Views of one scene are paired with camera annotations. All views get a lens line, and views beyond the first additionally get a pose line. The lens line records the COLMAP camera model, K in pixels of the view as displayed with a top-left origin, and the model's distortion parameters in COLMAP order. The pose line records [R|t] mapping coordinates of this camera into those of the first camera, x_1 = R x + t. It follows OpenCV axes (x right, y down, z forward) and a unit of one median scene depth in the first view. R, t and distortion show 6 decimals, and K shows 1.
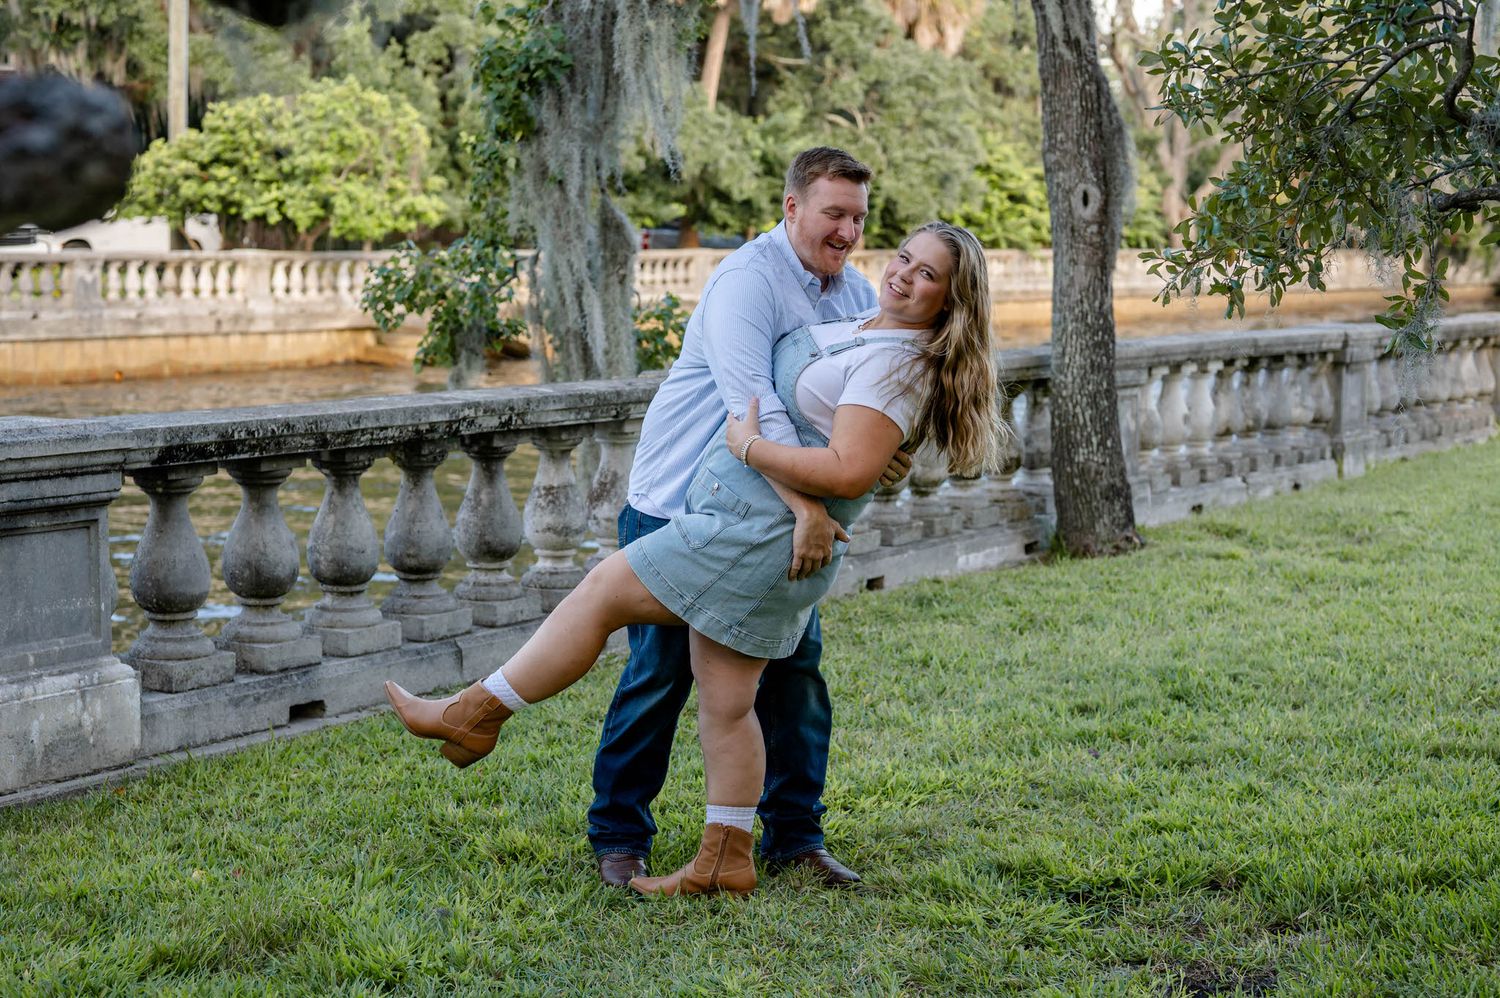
lens RADIAL K [[2482.0, 0, 757.9], [0, 2482.0, 549.6], [0, 0, 1]] dist [0.011133, 0.000000]
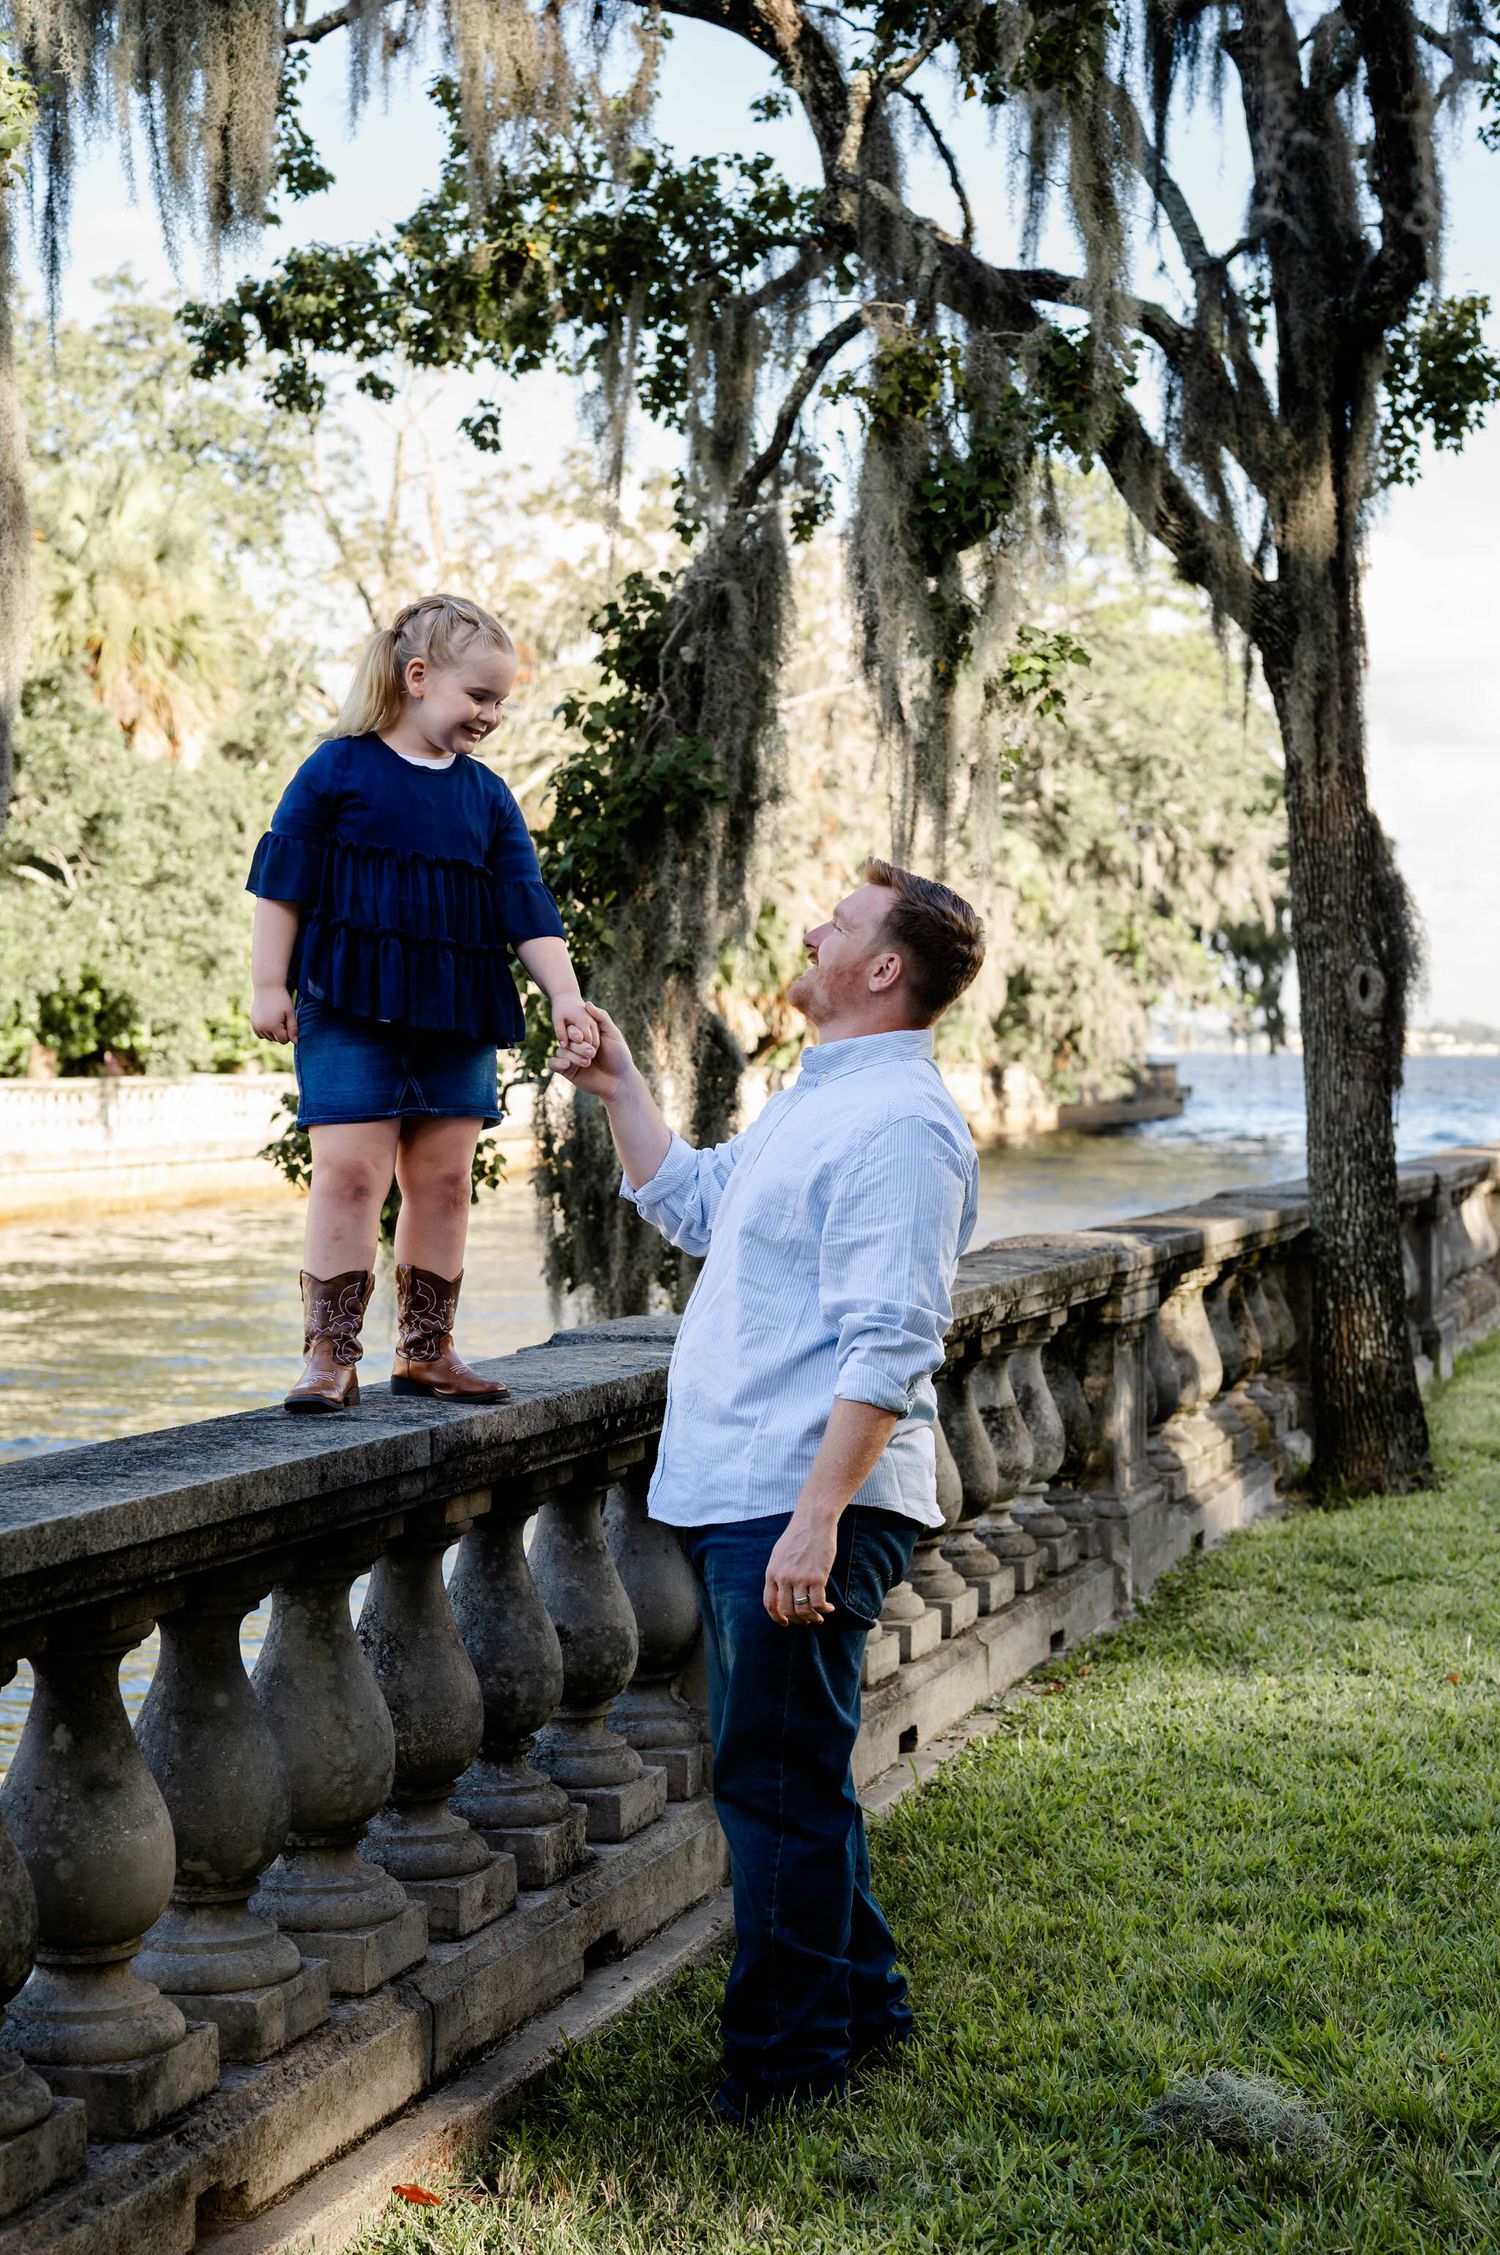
lens RADIAL K [[3943.1, 0, 685.9], [0, 3943.1, 1295.0], [0, 0, 1]] dist [0.003960, 0.000000]
pose [[0.960375, -0.030593, 0.277028, -0.273026], [0.048456, 0.997148, -0.057866, 0.001231], [-0.274467, 0.068997, 0.959118, -0.011261]]
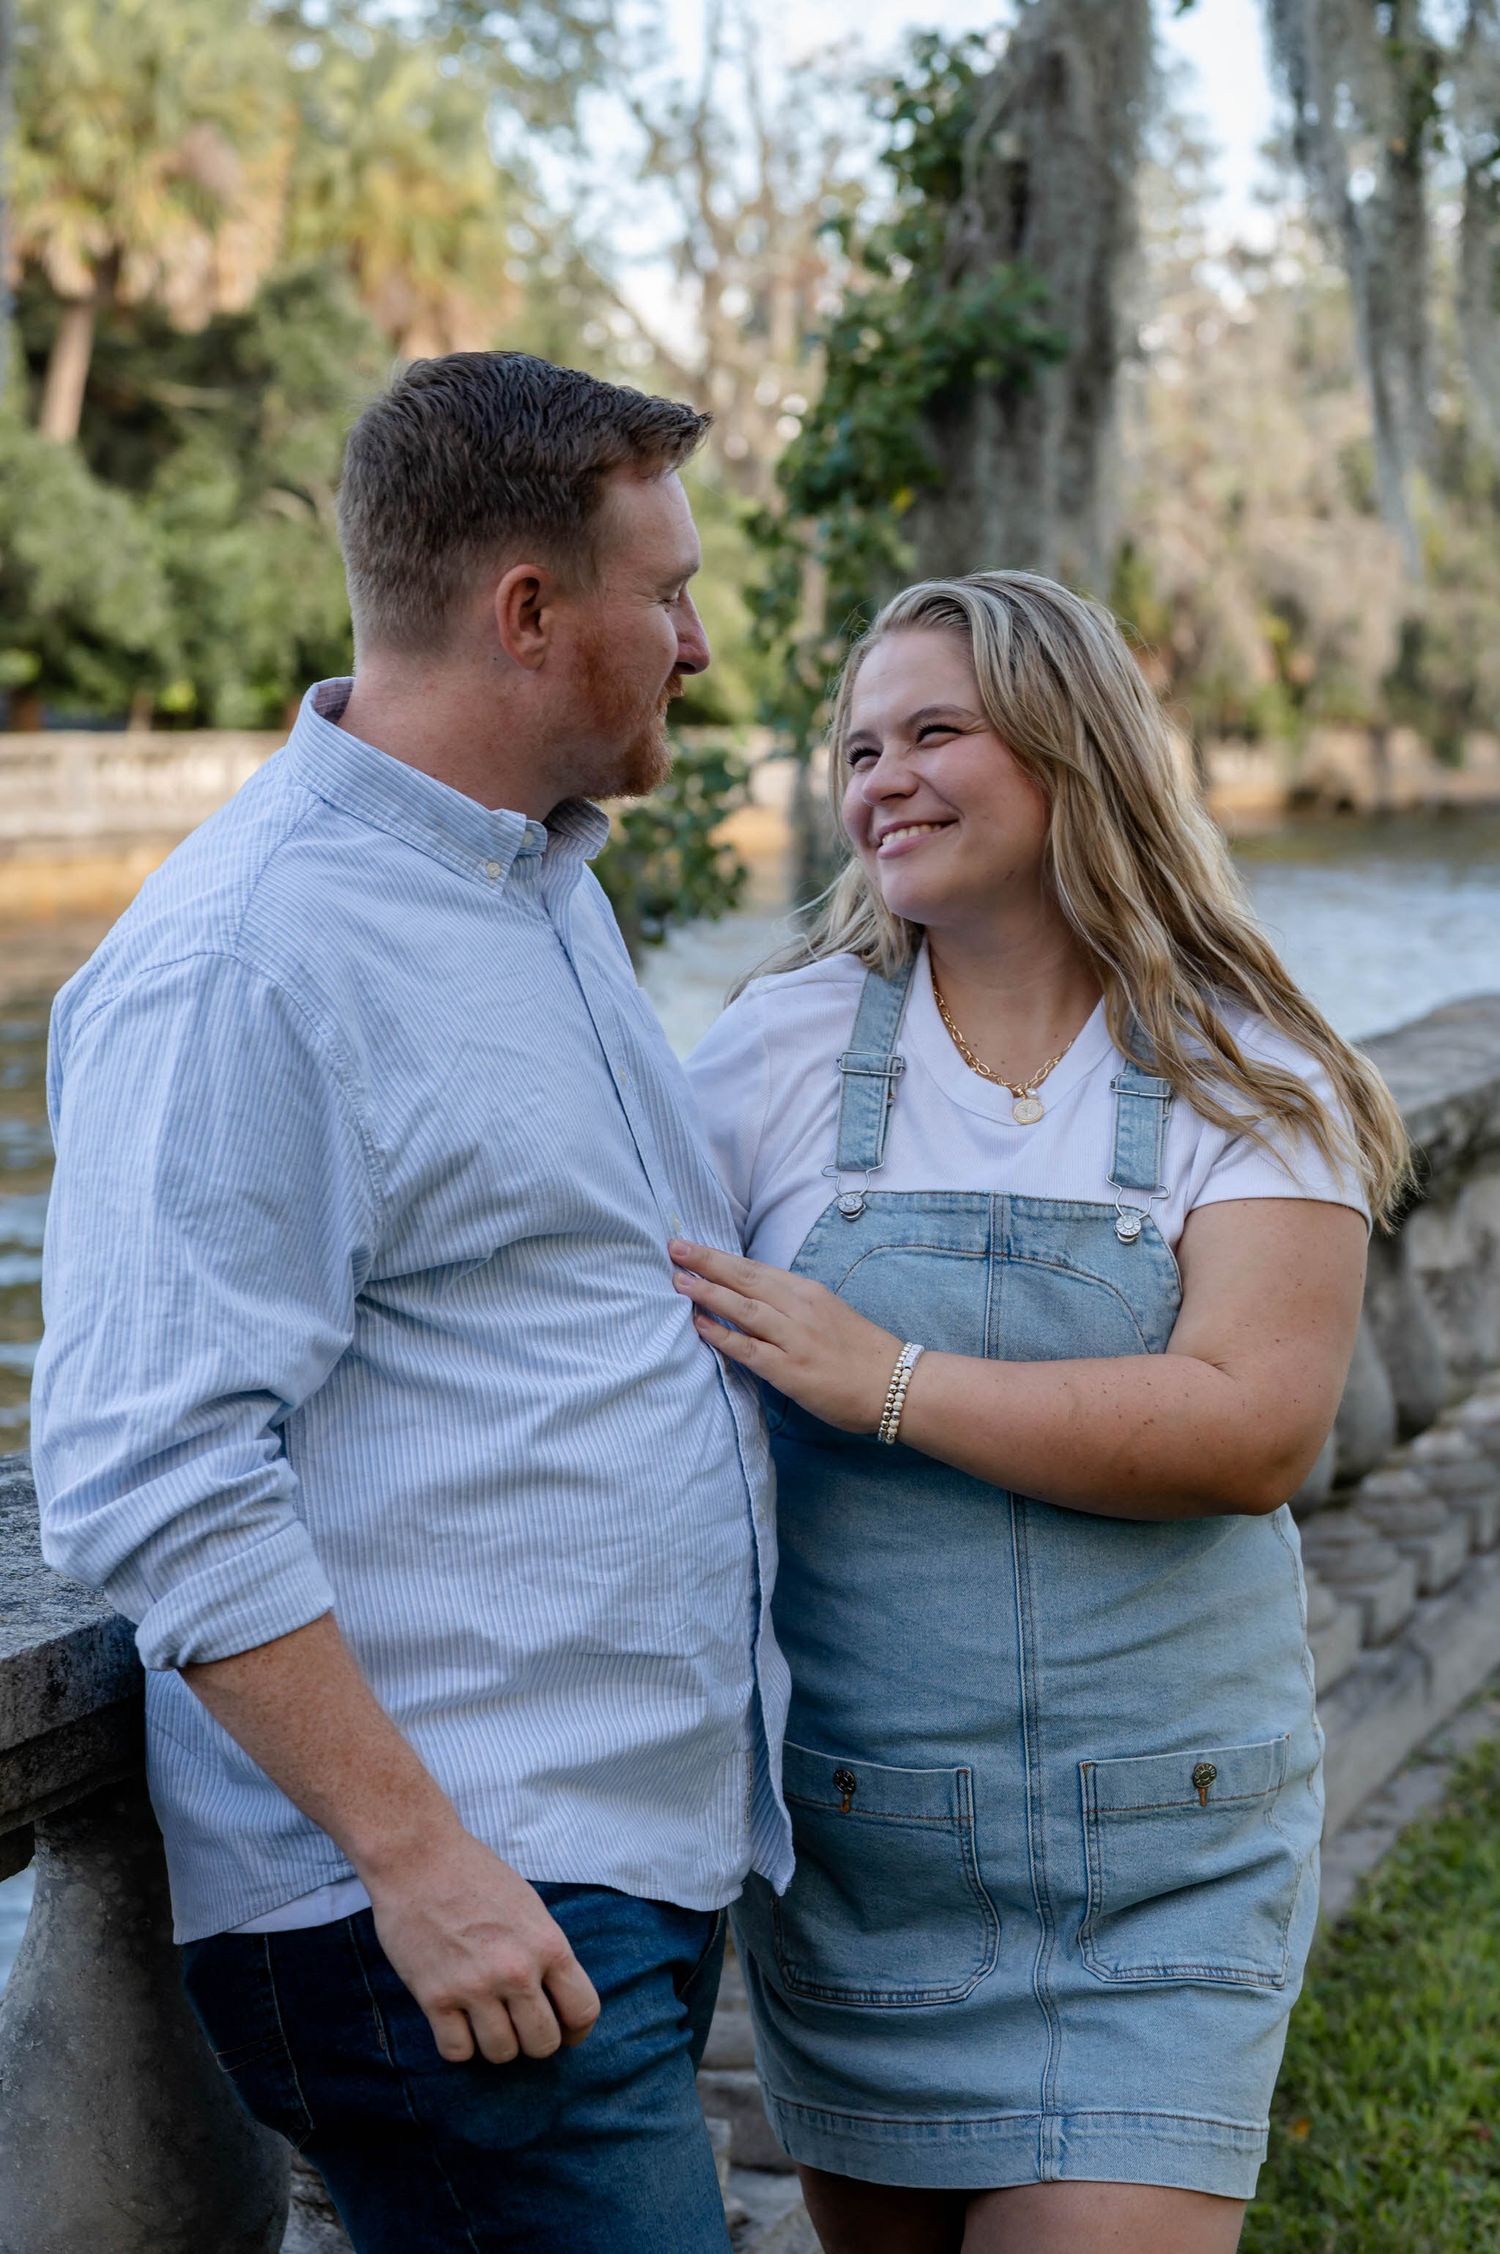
lens RADIAL K [[4231.6, 0, 693.6], [0, 4231.6, 1218.0], [0, 0, 1]] dist [0.038172, 0.000000]
pose [[0.979655, -0.028928, 0.198594, -0.217531], [0.030209, 0.999538, -0.003426, -0.021309], [-0.198403, 0.009355, 0.980076, 0.158281]]
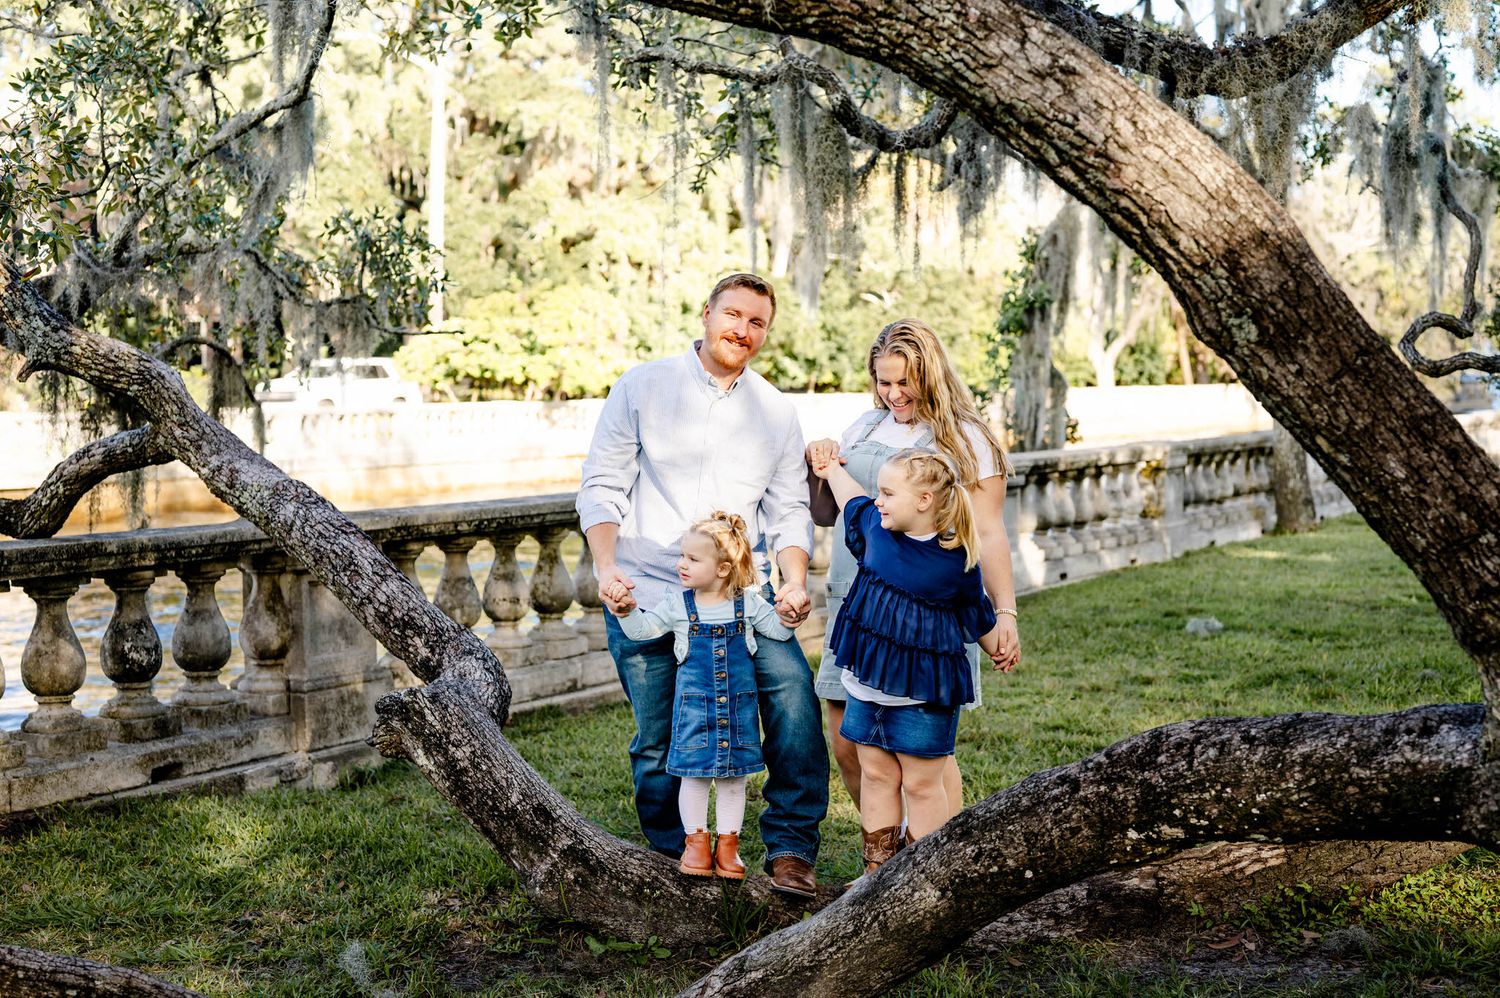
lens RADIAL K [[2203.9, 0, 738.6], [0, 2203.9, 495.2], [0, 0, 1]] dist [-0.003710, 0.000000]
pose [[0.998514, -0.025521, 0.048149, -0.306265], [0.029114, 0.996724, -0.075450, 0.070696], [-0.046065, 0.076740, 0.995986, -0.577469]]
